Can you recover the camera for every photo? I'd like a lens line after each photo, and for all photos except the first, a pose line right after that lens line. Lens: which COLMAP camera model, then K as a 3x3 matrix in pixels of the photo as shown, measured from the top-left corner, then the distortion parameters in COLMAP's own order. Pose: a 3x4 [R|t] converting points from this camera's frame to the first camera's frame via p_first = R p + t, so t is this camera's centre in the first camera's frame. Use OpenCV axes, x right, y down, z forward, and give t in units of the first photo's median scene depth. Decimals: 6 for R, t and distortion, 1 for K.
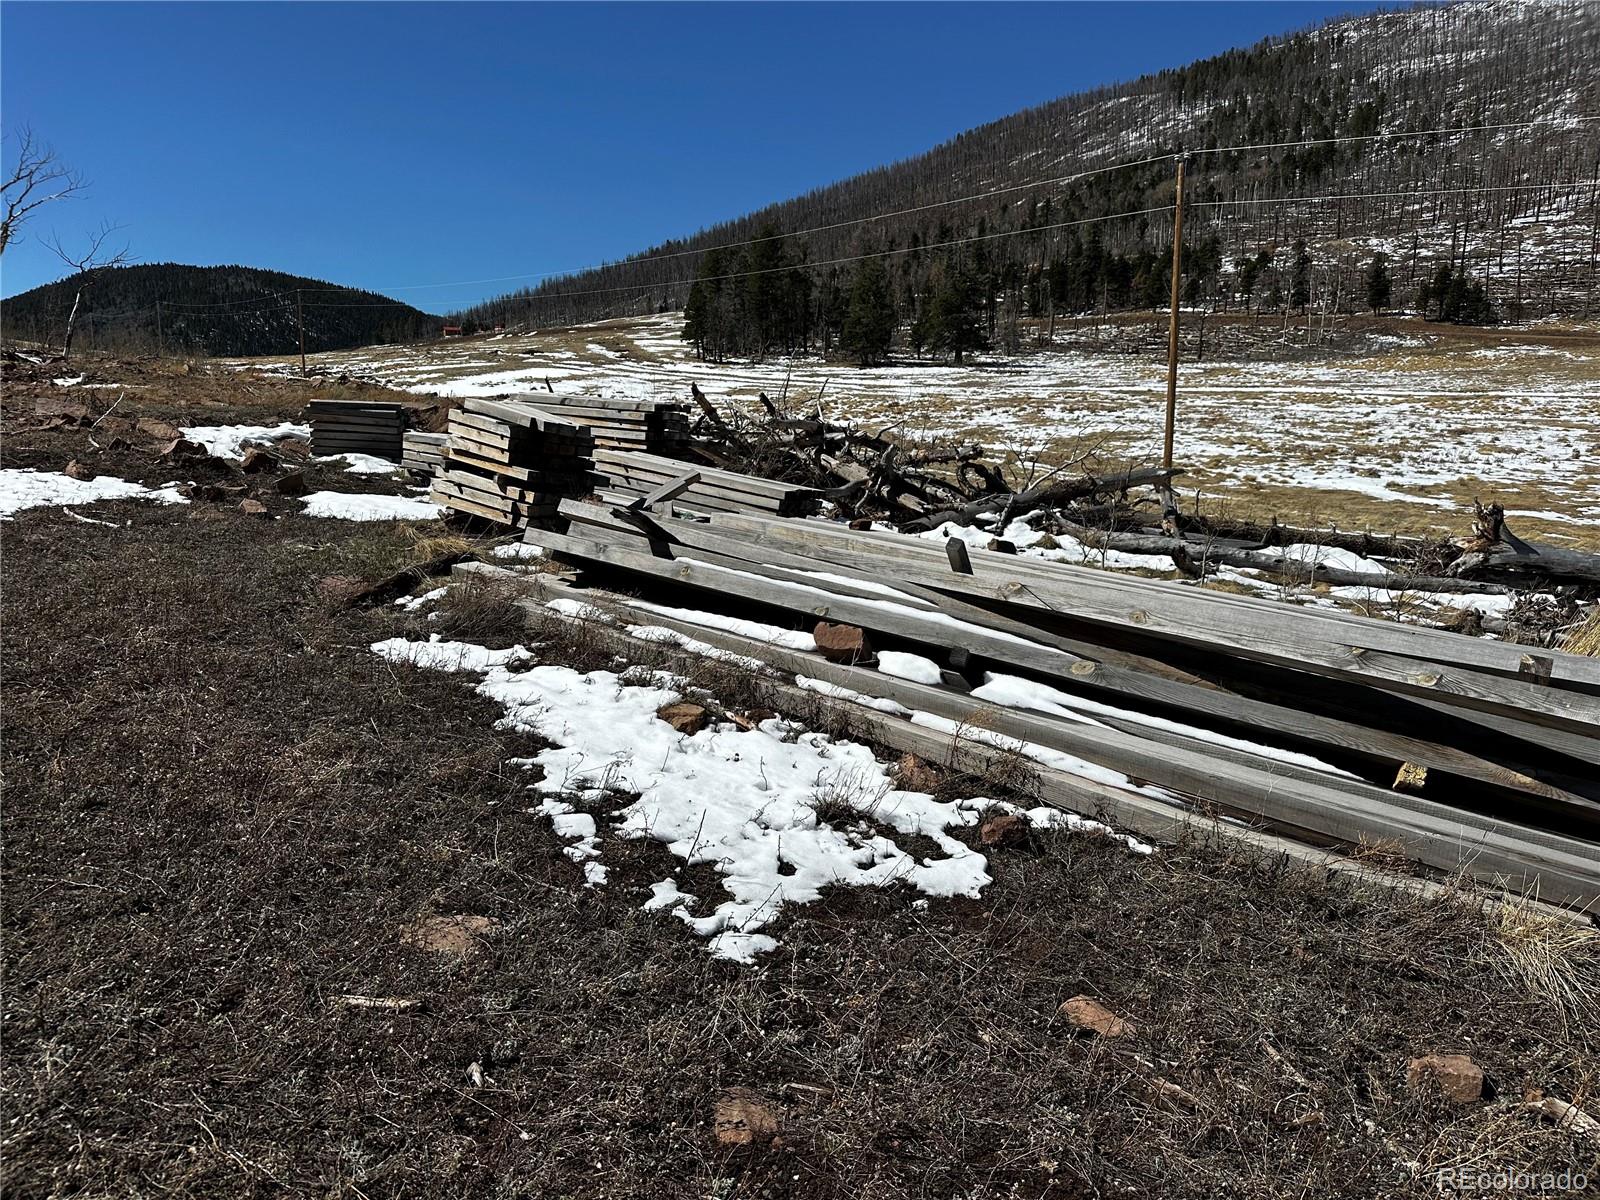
lens RADIAL K [[1101.2, 0, 800.0], [0, 1101.2, 600.0], [0, 0, 1]] dist [0.080055, -0.096137]
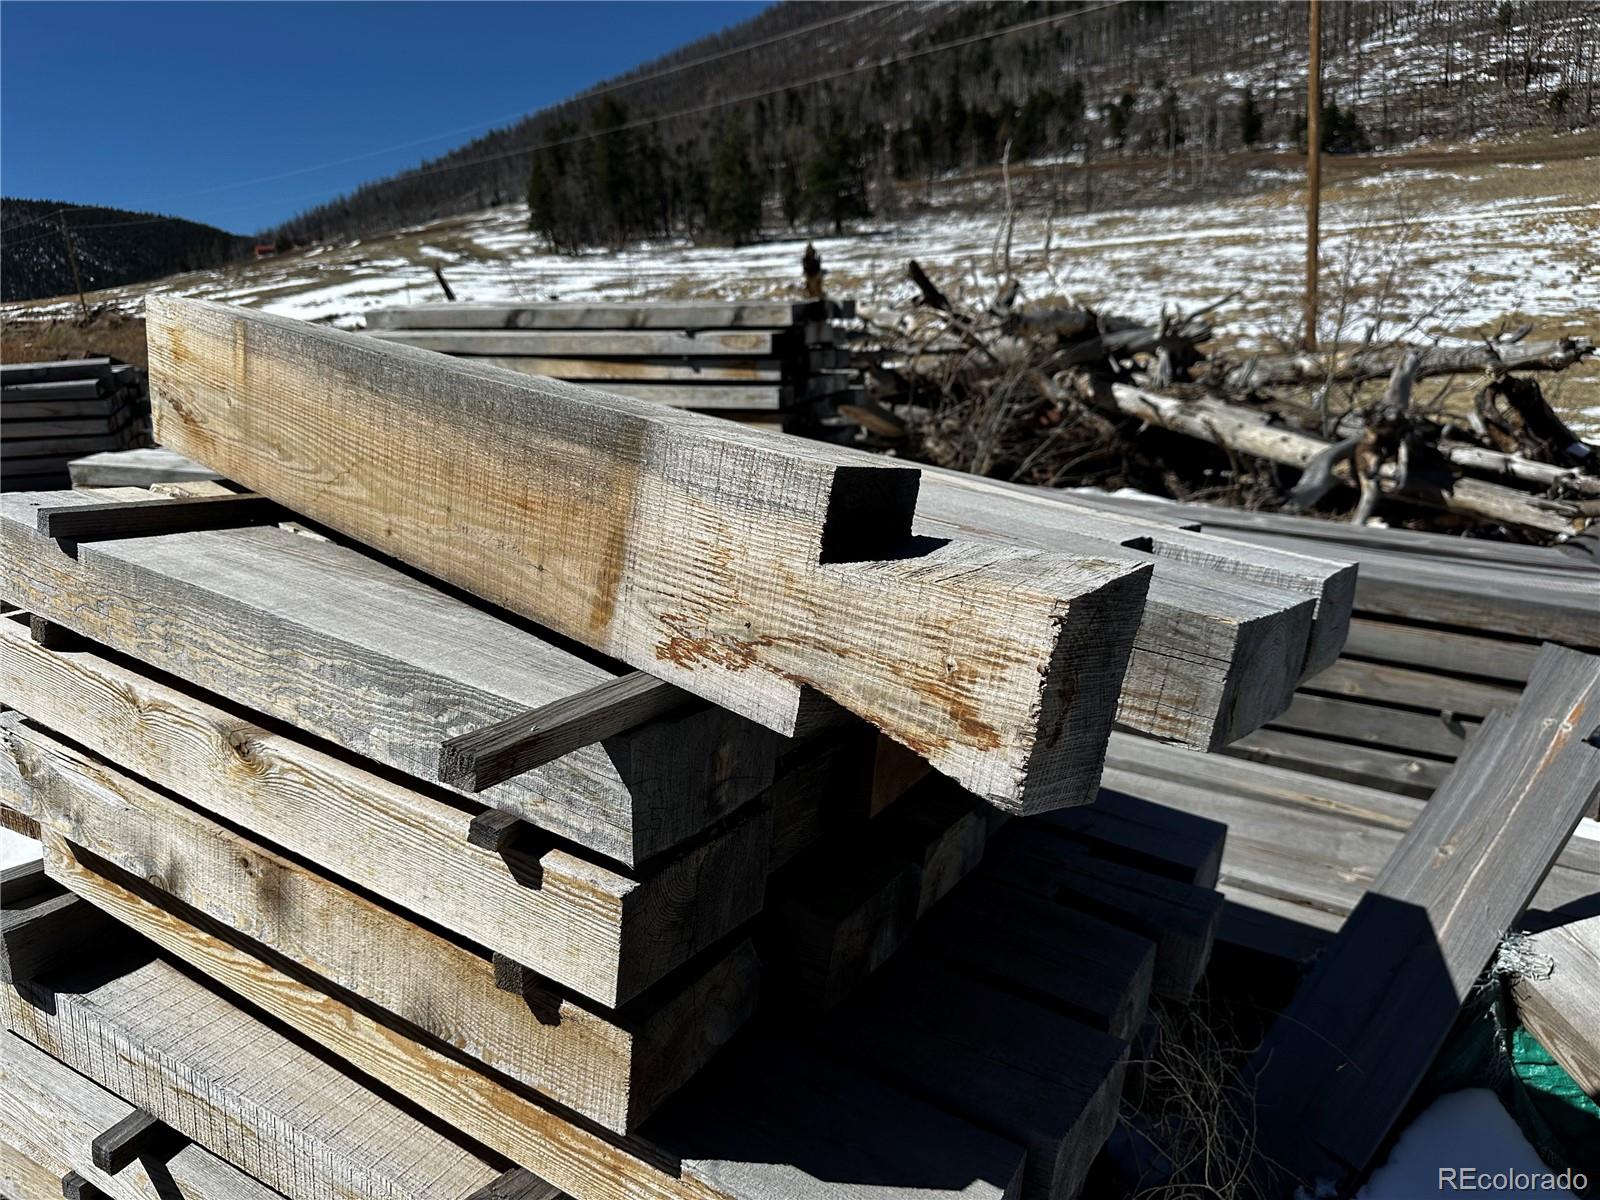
lens RADIAL K [[1117.7, 0, 800.0], [0, 1117.7, 600.0], [0, 0, 1]] dist [0.045097, -0.066524]
pose [[0.988400, -0.114671, 0.099582, -0.015348], [0.104779, 0.989509, 0.099460, -0.010462], [-0.109943, -0.087872, 0.990046, 0.056197]]
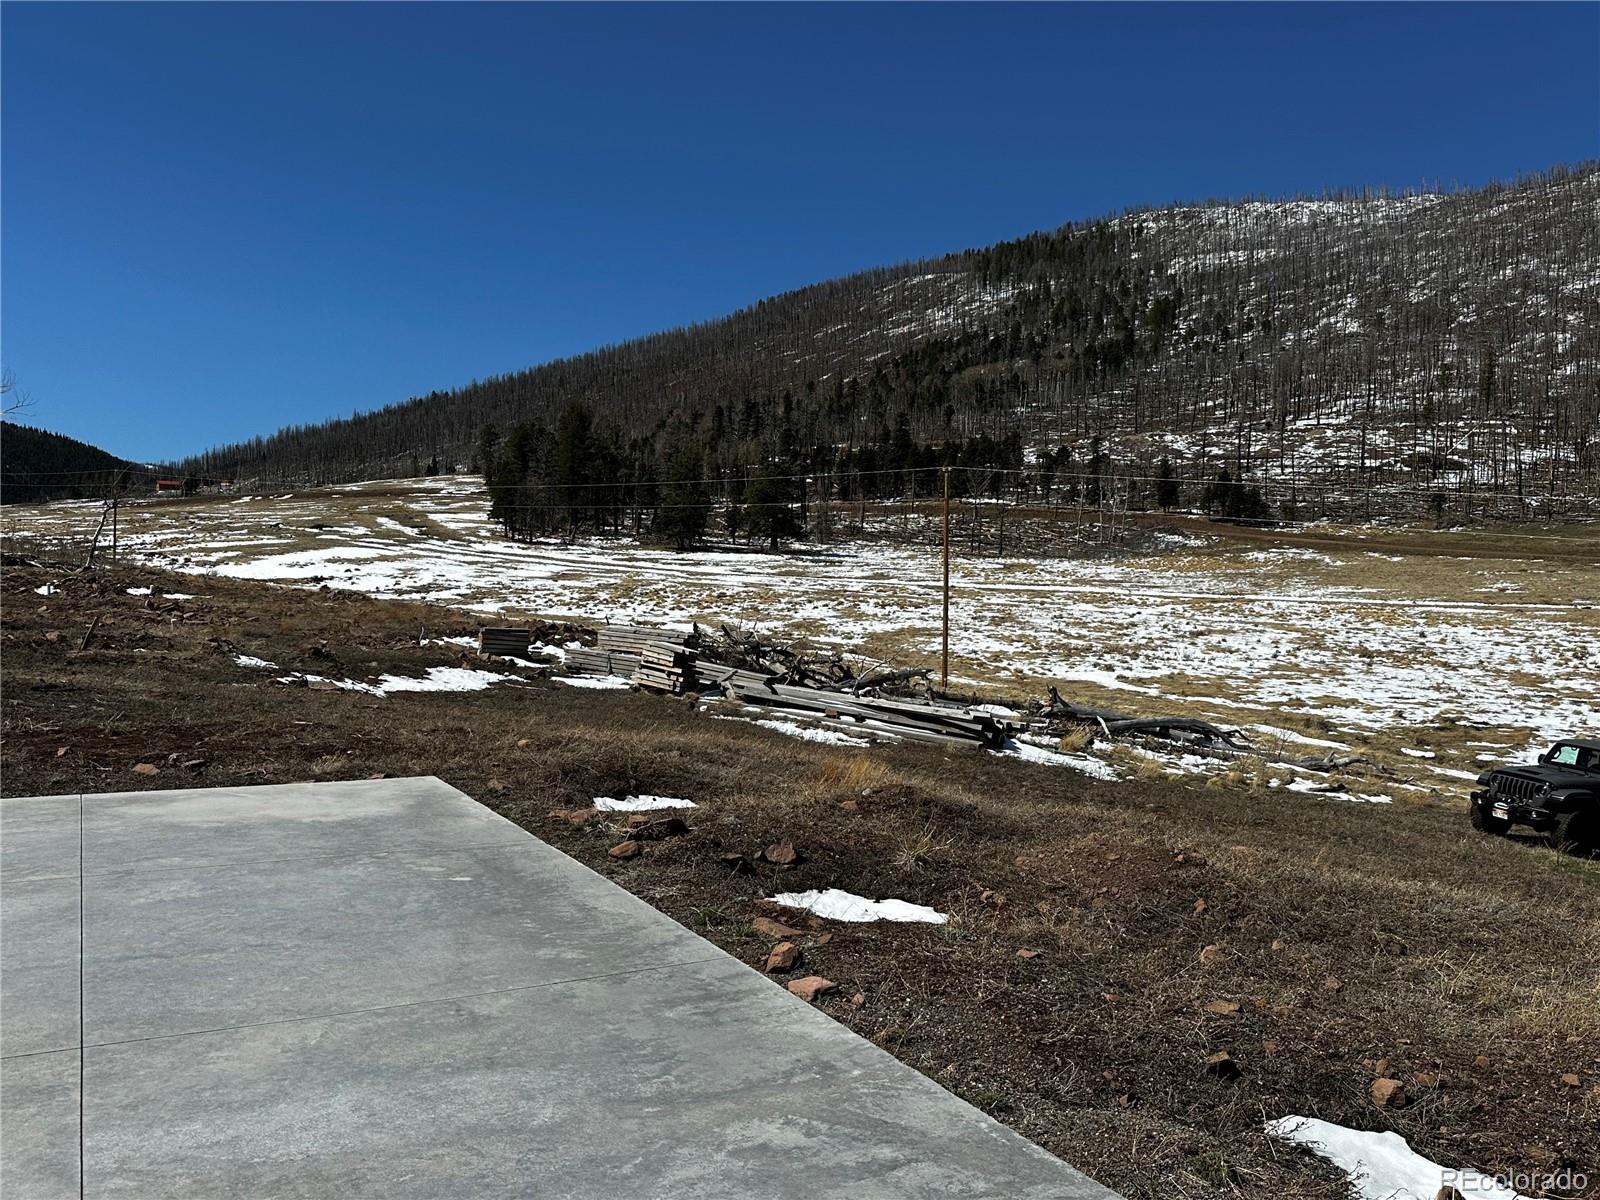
lens RADIAL K [[1271.9, 0, 800.0], [0, 1271.9, 600.0], [0, 0, 1]] dist [0.173879, -0.358631]
pose [[0.985121, 0.019525, 0.170749, -0.029350], [0.007500, 0.987695, -0.156212, 0.011676], [-0.171698, 0.155169, 0.972853, -0.120718]]
